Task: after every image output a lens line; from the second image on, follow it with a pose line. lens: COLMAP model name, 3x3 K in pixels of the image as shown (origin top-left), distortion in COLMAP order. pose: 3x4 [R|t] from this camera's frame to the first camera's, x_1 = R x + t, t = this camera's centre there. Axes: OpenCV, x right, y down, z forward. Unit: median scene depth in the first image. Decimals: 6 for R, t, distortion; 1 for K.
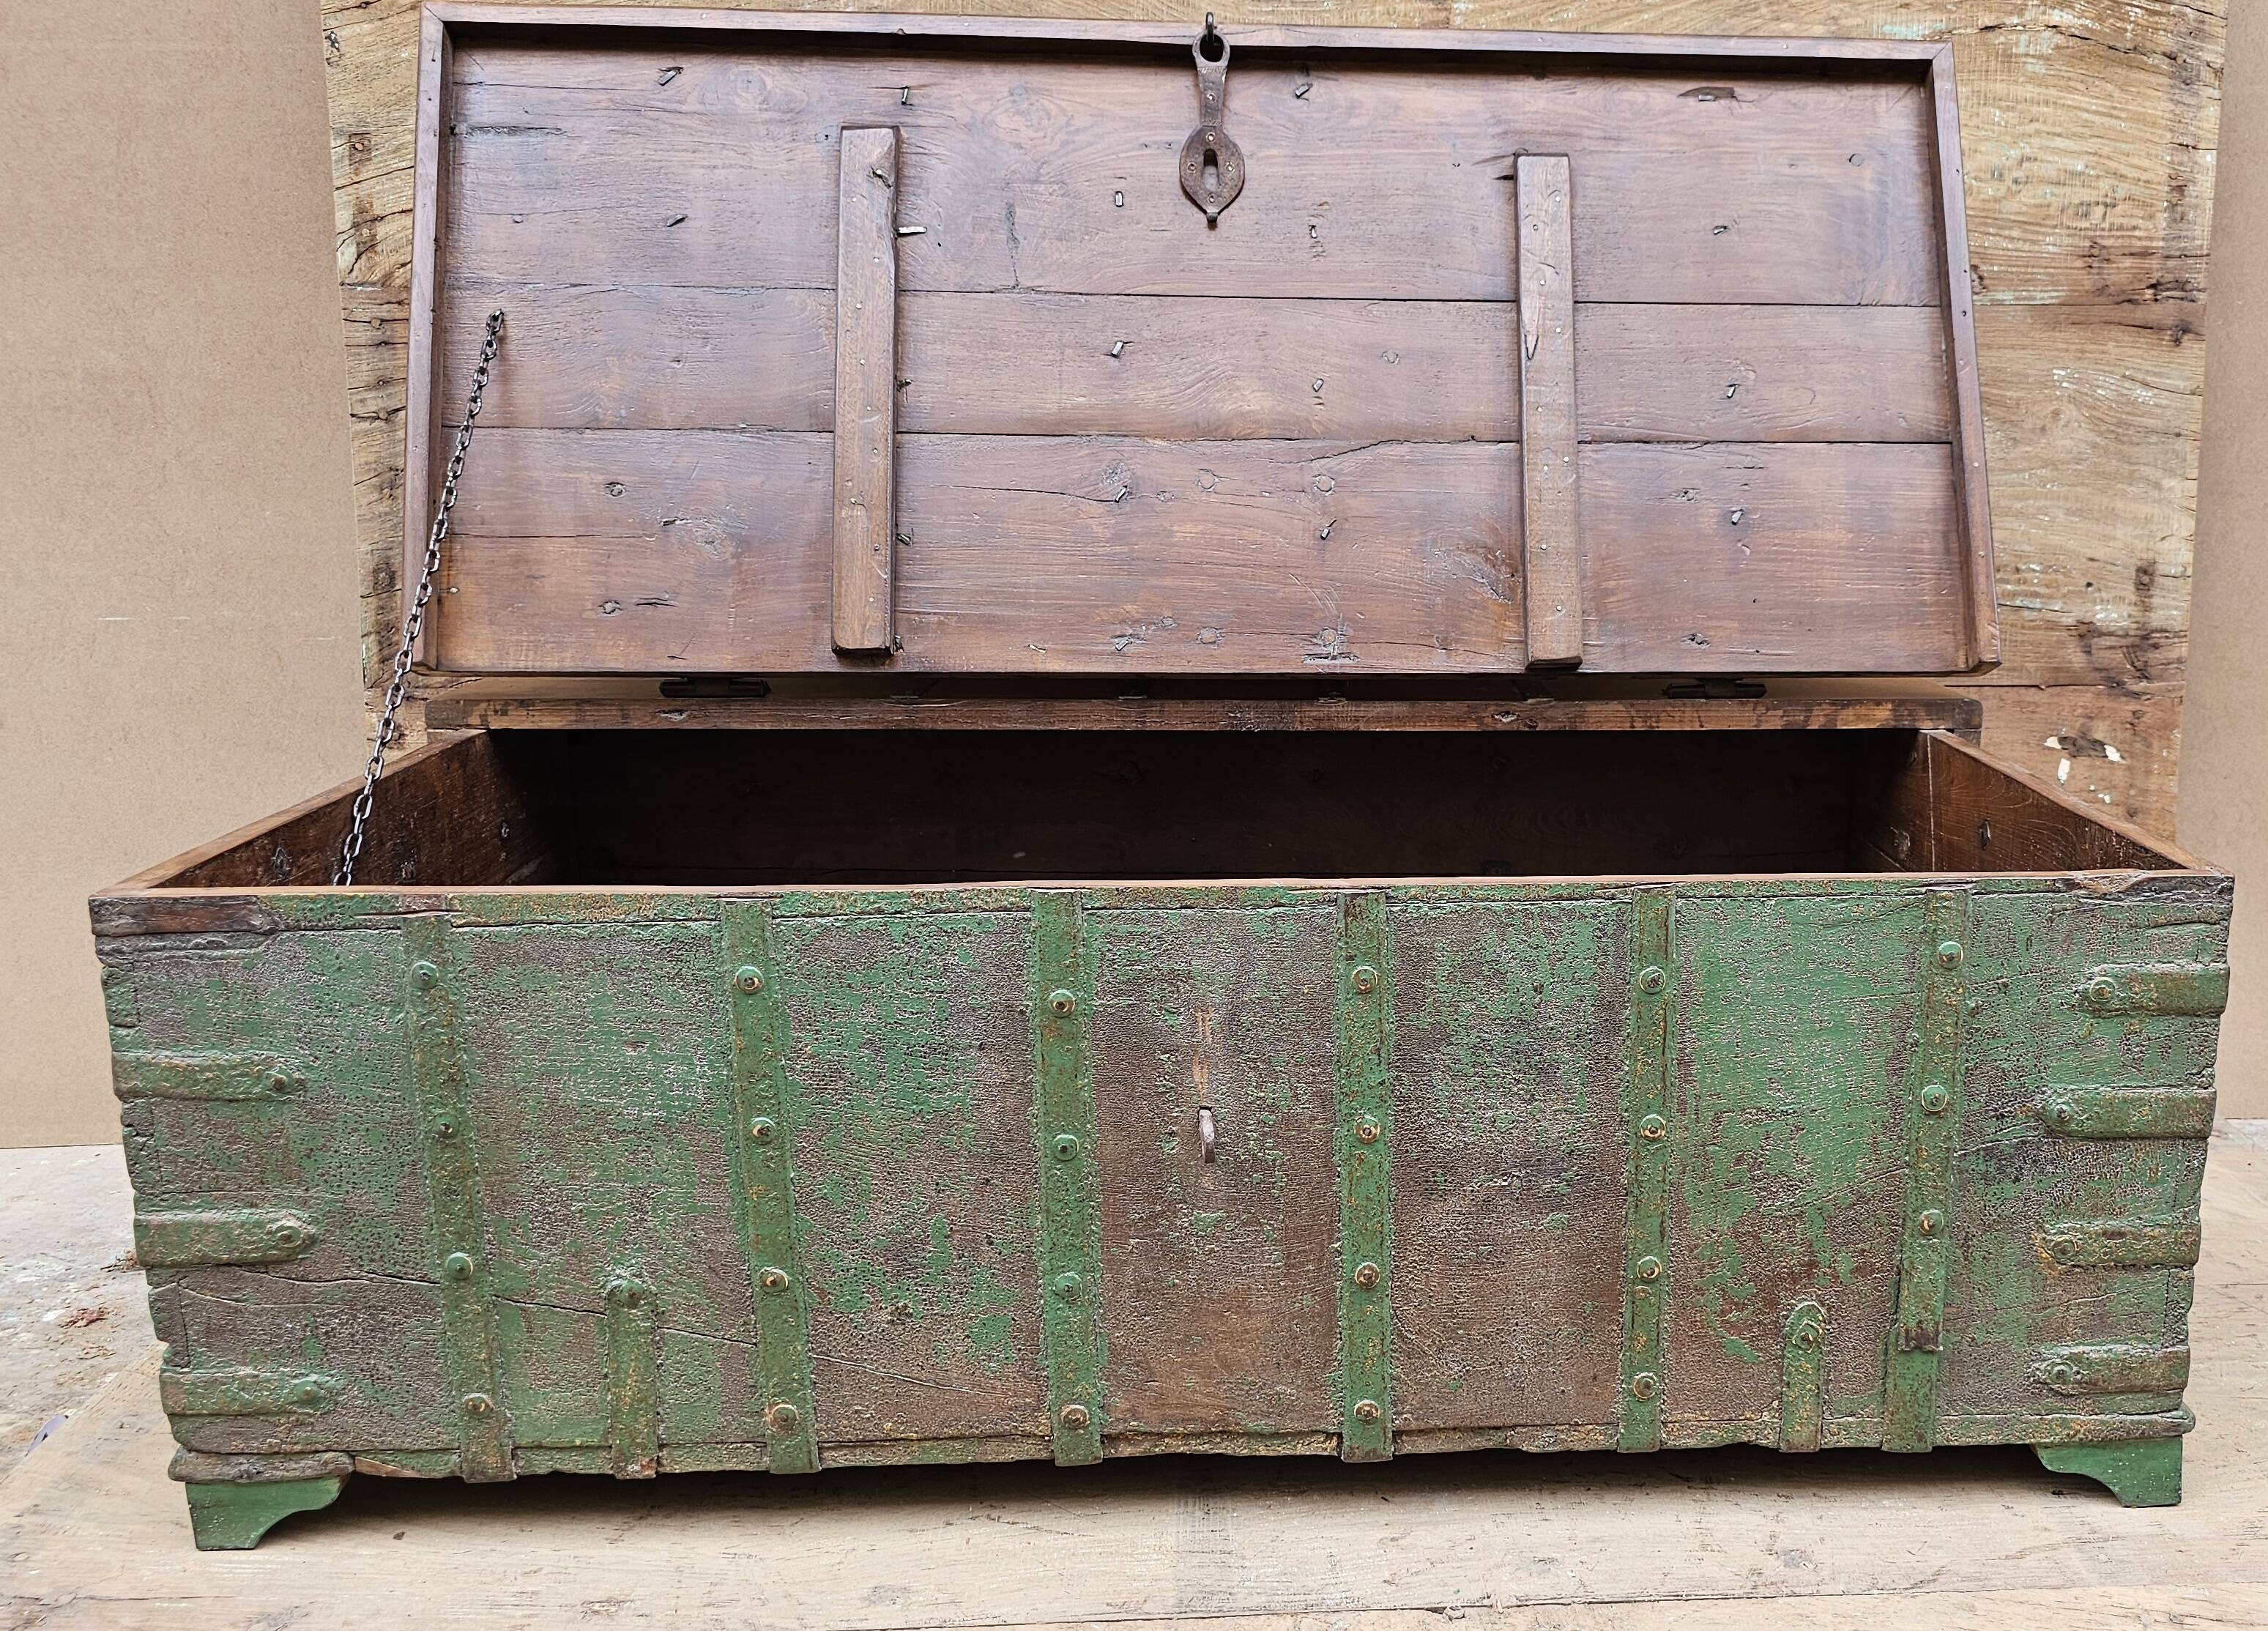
lens RADIAL K [[2013.7, 0, 1362.4], [0, 2013.7, 798.4], [0, 0, 1]] dist [0.036318, -0.028743]
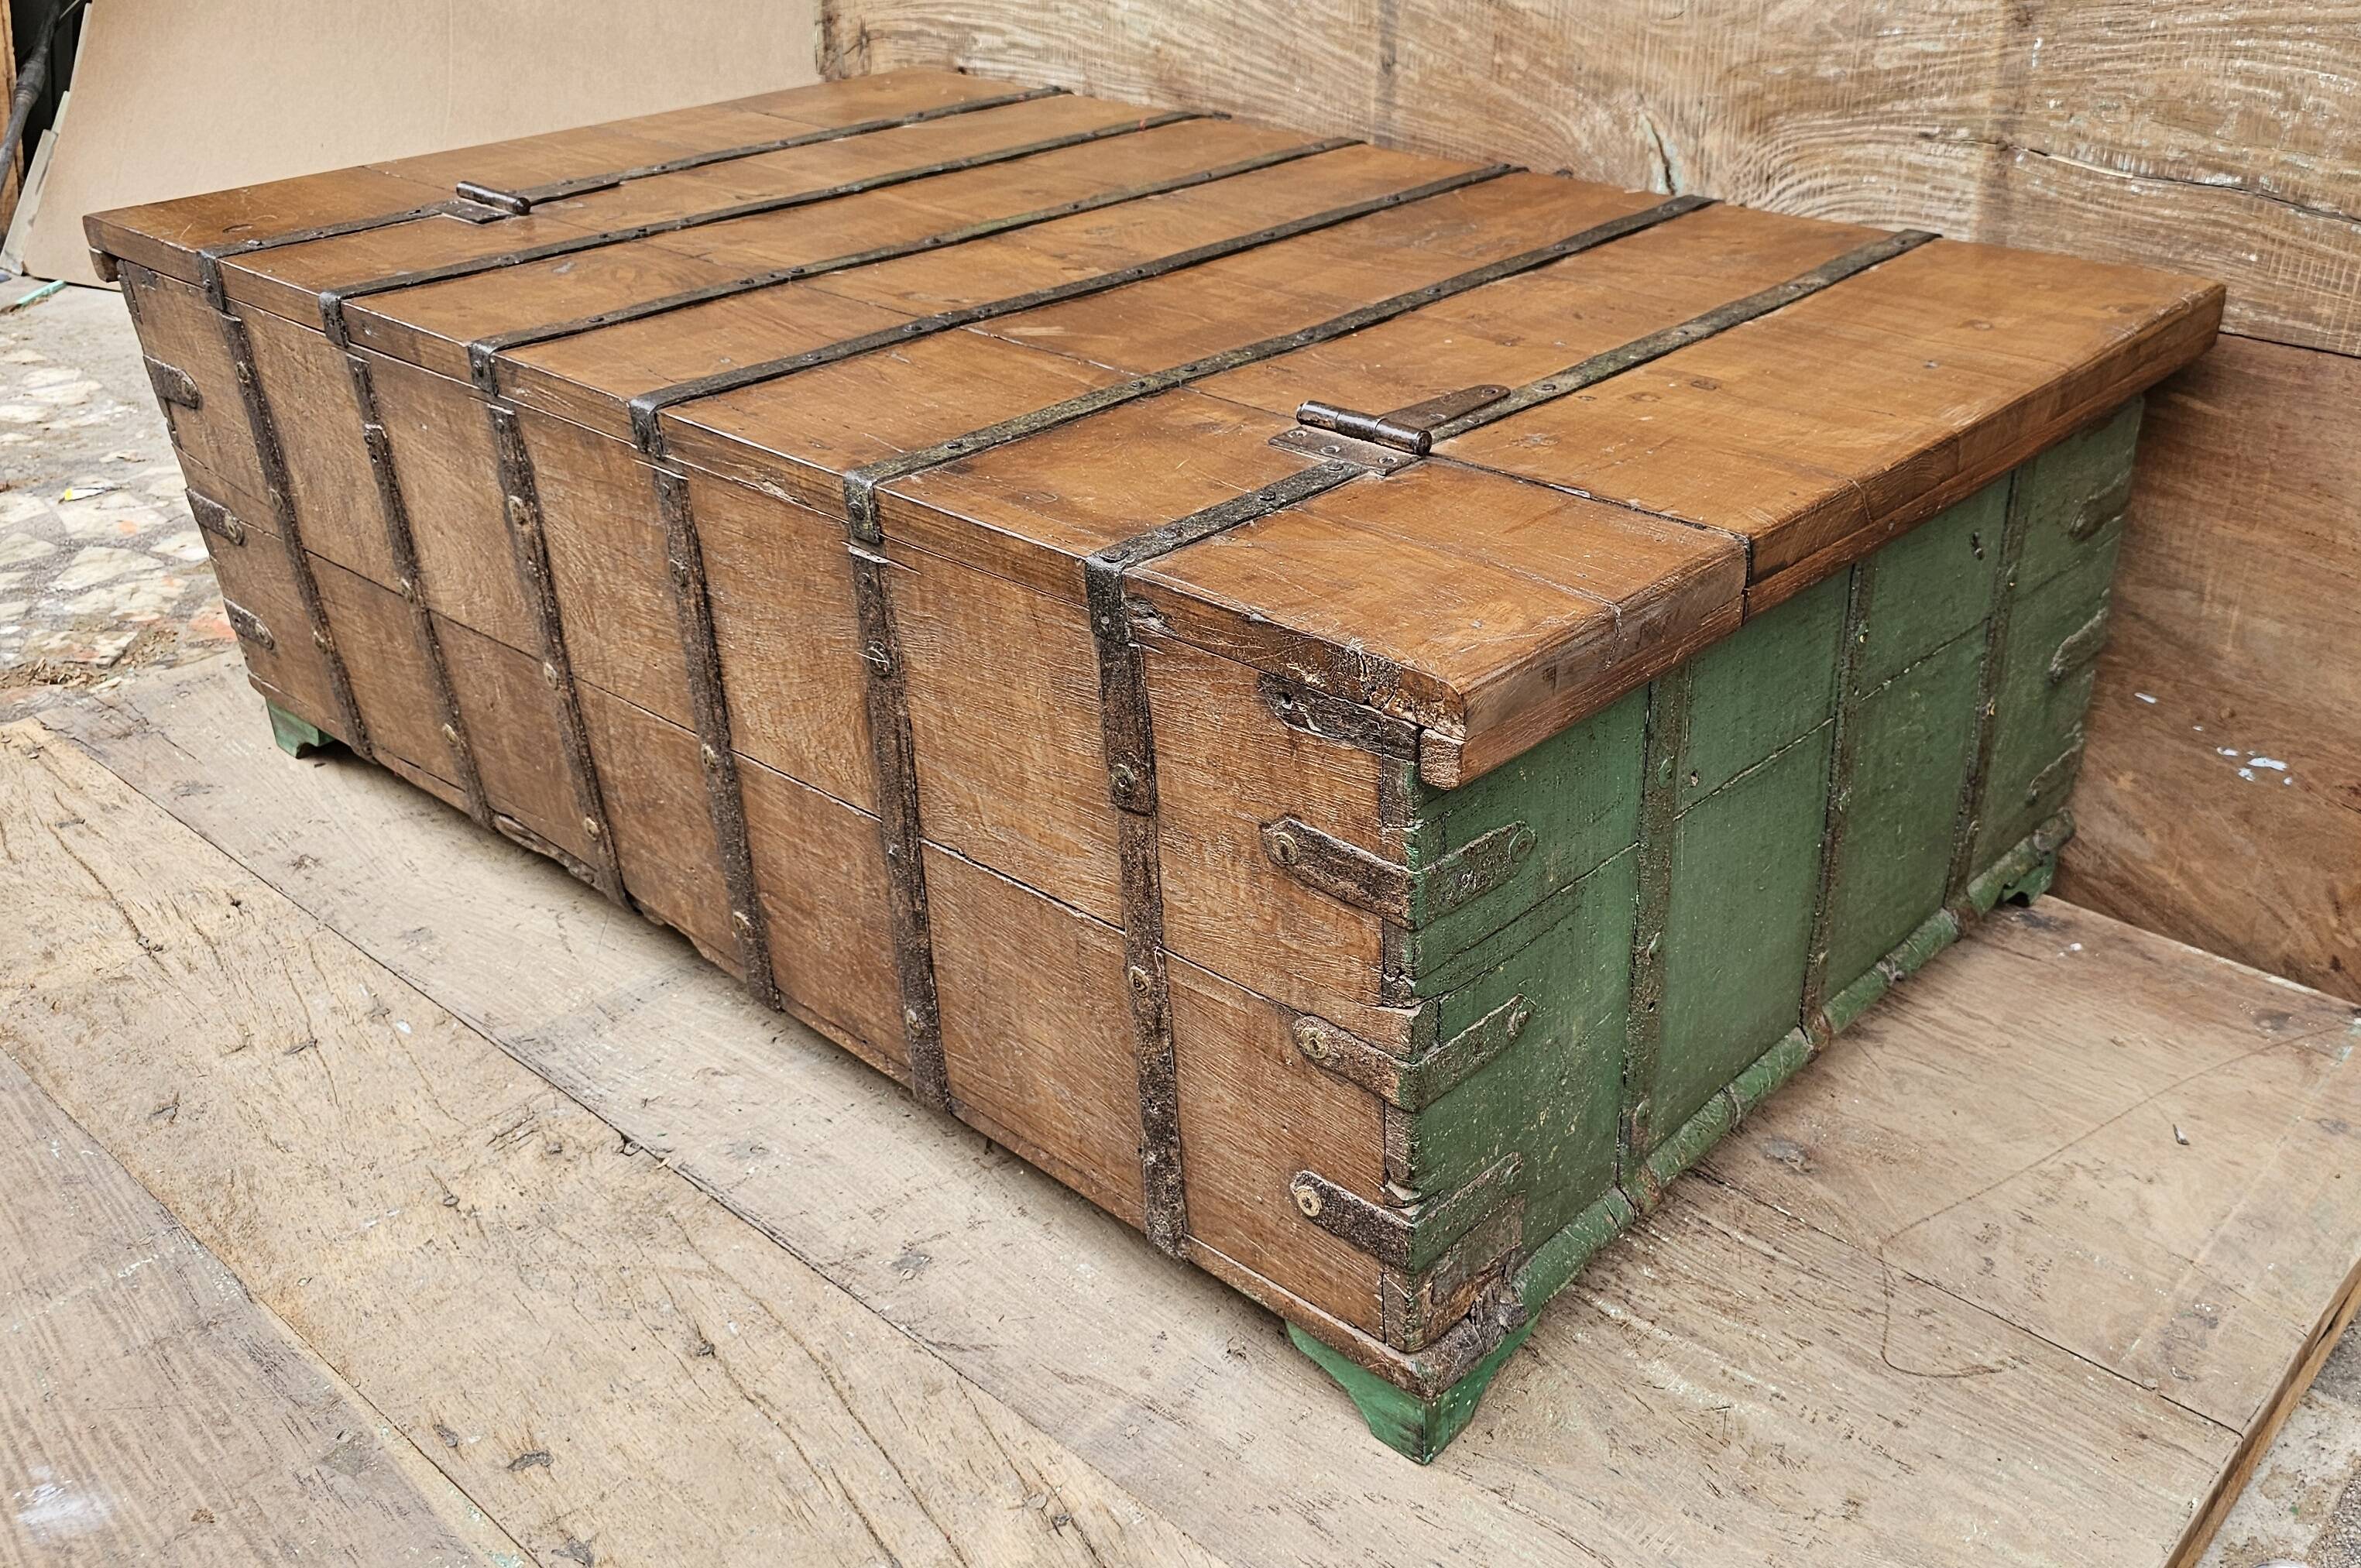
lens RADIAL K [[2141.4, 0, 1431.8], [0, 2141.4, 754.0], [0, 0, 1]] dist [0.030690, 0.000000]
pose [[0.720960, 0.309503, -0.620020, 0.905495], [-0.136270, 0.940570, 0.311061, -0.175027], [0.679447, -0.139773, 0.720289, 0.484089]]
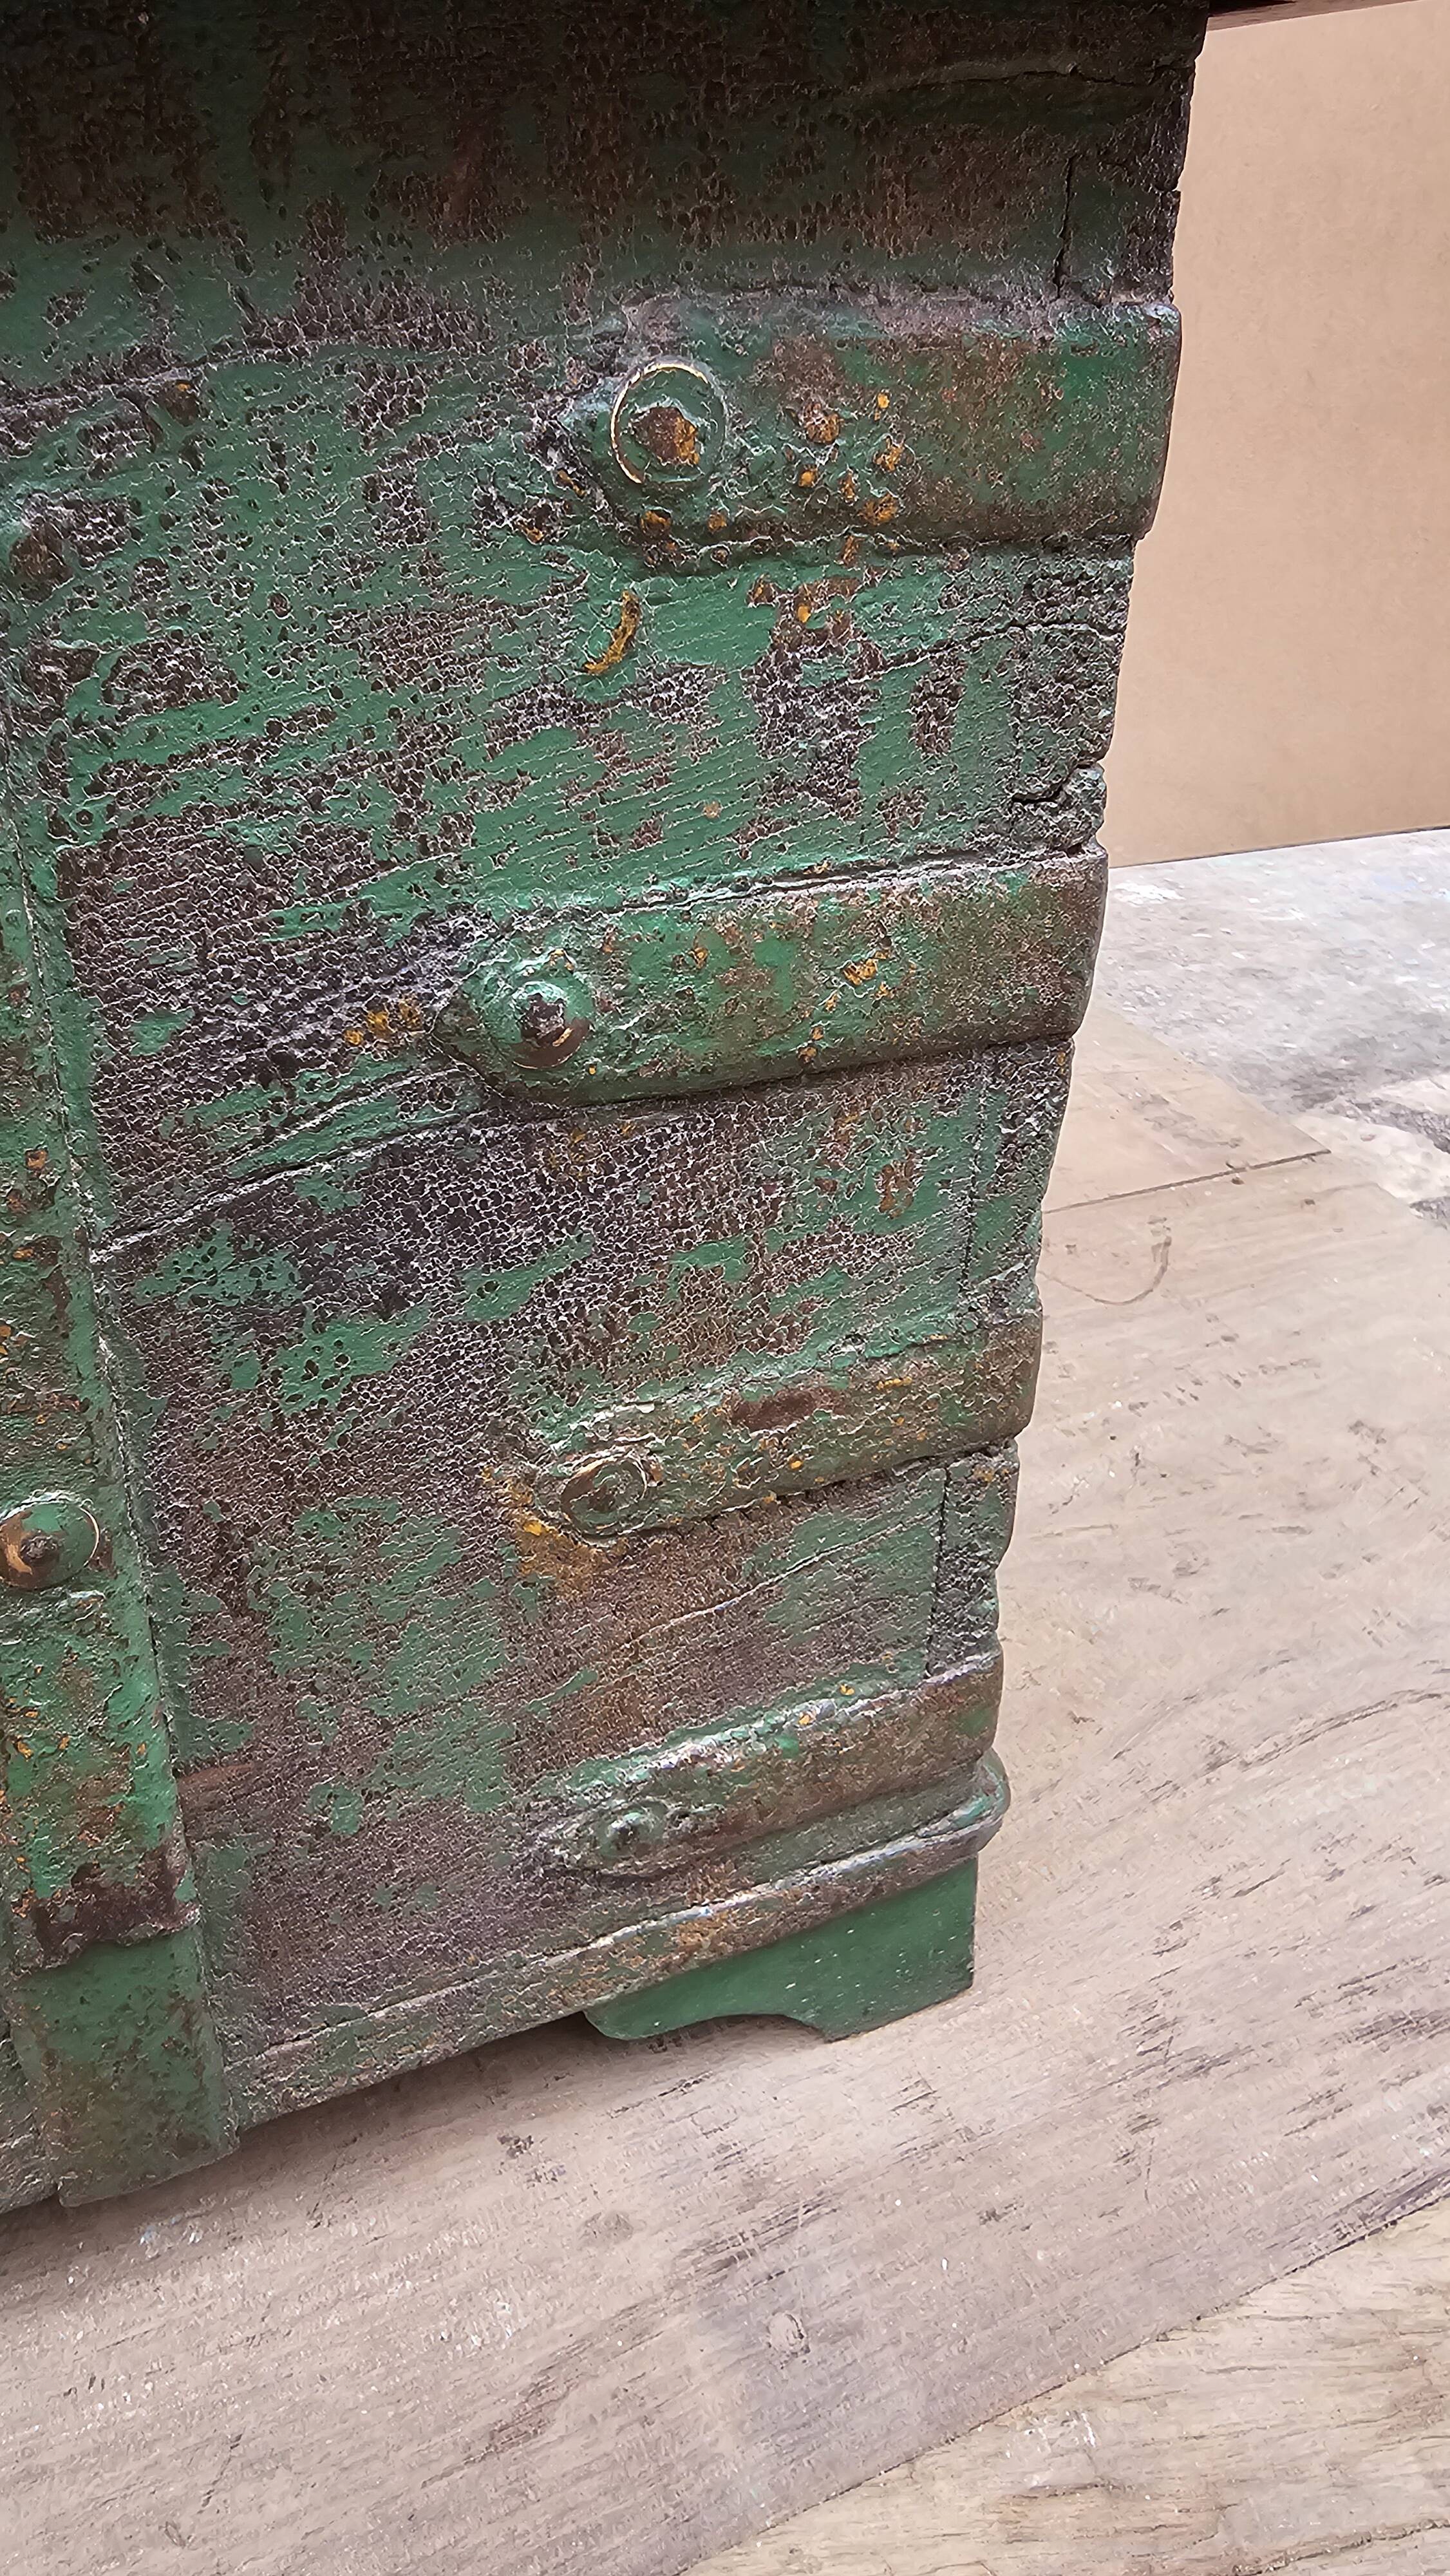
lens RADIAL K [[1770.9, 0, 732.2], [0, 1770.9, 1161.7], [0, 0, 1]] dist [0.019145, -0.021860]
pose [[0.941960, -0.148197, 0.301246, 0.296855], [0.053793, 0.952329, 0.300292, 0.109077], [-0.331388, -0.266658, 0.905028, 0.788164]]
